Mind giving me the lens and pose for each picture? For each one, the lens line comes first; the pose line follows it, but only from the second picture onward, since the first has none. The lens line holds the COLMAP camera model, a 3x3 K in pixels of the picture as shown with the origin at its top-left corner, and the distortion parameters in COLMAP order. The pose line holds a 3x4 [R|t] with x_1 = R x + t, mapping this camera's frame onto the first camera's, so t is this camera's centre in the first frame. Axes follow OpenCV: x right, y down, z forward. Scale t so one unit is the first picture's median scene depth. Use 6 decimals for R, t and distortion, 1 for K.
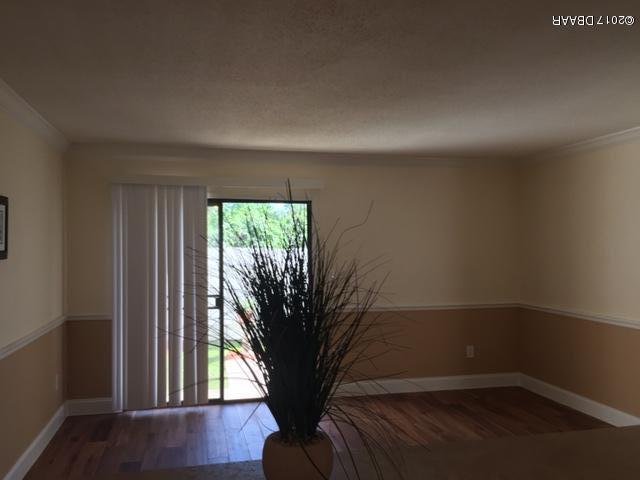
lens RADIAL K [[540.8, 0, 320.0], [0, 540.8, 240.0], [0, 0, 1]] dist [0.083312, -0.156429]
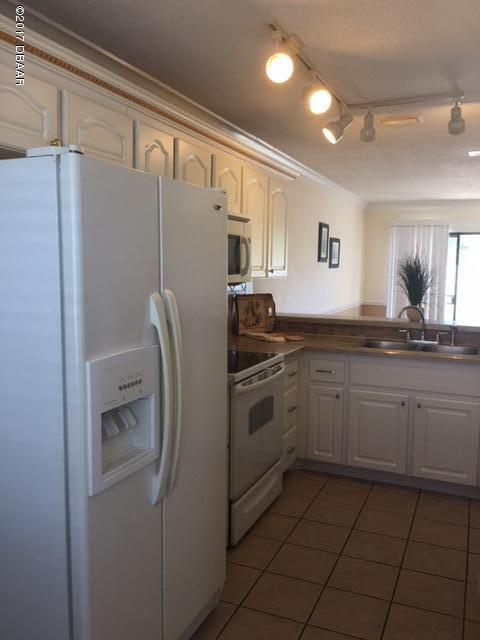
lens RADIAL K [[540.8, 0, 240.0], [0, 540.8, 320.0], [0, 0, 1]] dist [0.083312, -0.156429]
pose [[0.792210, 0.074077, -0.605736, 0.288198], [-0.007966, 0.993776, 0.111113, 0.002702], [0.610196, -0.083200, 0.787869, -0.626691]]
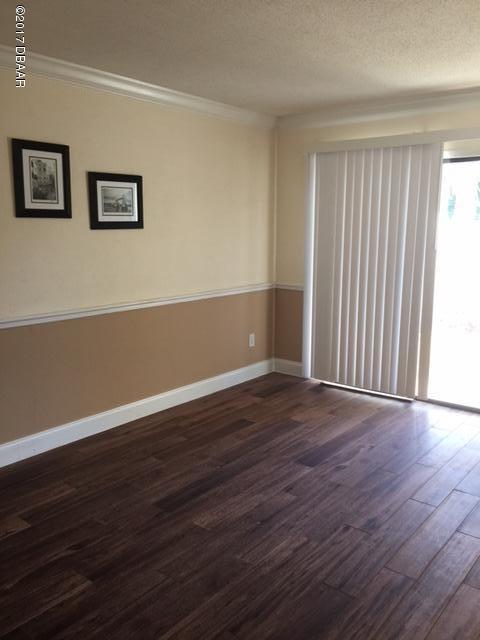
lens RADIAL K [[540.8, 0, 240.0], [0, 540.8, 320.0], [0, 0, 1]] dist [0.083312, -0.156429]
pose [[0.594752, 0.150685, -0.789661, 0.356136], [0.002594, 0.981911, 0.189324, 0.004108], [0.803905, -0.114649, 0.583603, 0.290342]]
